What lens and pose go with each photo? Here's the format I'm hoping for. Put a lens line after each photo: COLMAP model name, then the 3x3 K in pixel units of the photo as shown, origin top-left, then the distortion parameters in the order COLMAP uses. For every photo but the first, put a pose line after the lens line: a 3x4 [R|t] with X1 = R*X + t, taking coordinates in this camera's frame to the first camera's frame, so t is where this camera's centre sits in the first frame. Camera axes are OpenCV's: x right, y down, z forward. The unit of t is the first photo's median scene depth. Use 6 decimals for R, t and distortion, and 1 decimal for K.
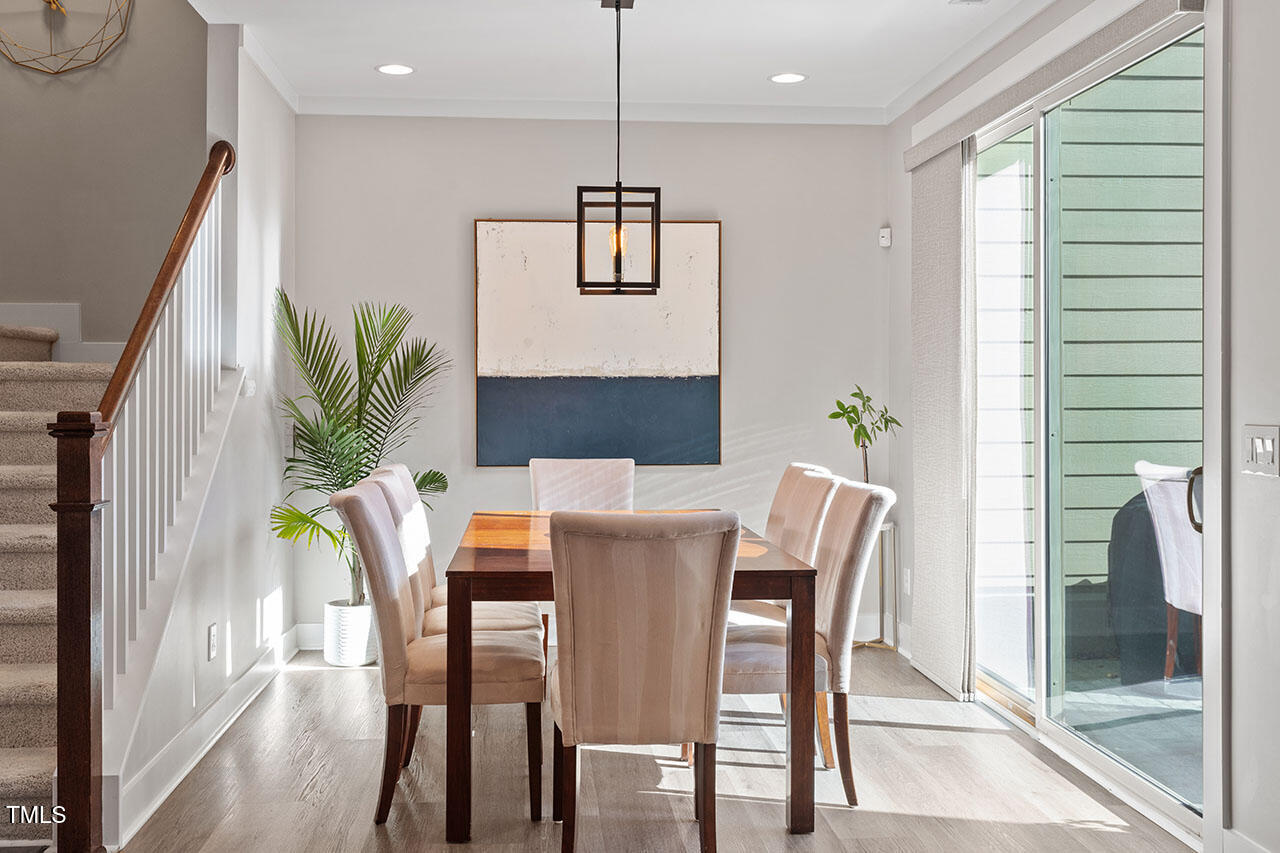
lens RADIAL K [[1234.5, 0, 618.9], [0, 1234.5, 395.2], [0, 0, 1]] dist [0.007656, 0.000000]
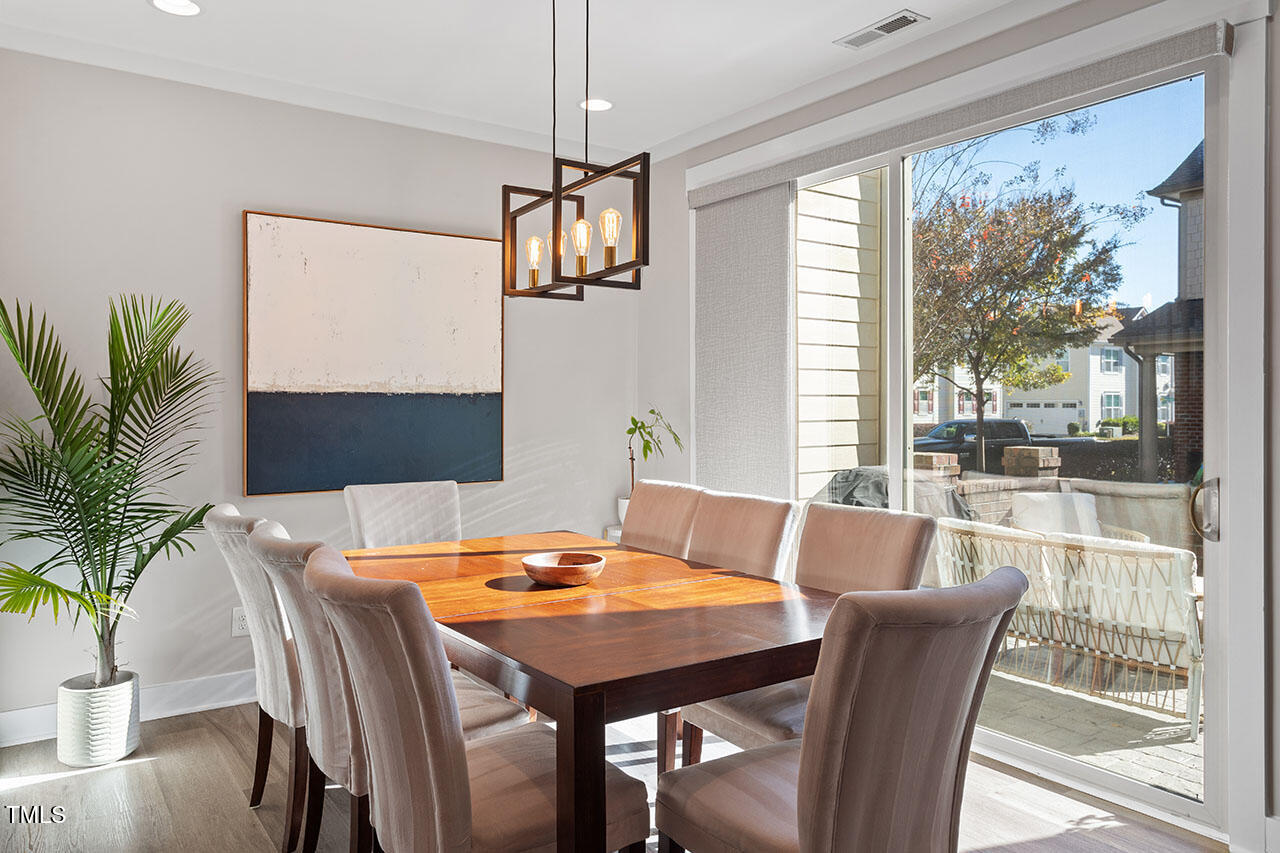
lens RADIAL K [[894.8, 0, 638.4], [0, 894.8, 410.5], [0, 0, 1]] dist [-0.007446, 0.011500]
pose [[0.856702, -0.002904, 0.515804, -0.204274], [0.002173, 0.999996, 0.002020, -0.002645], [-0.515808, -0.000609, 0.856704, 0.321980]]
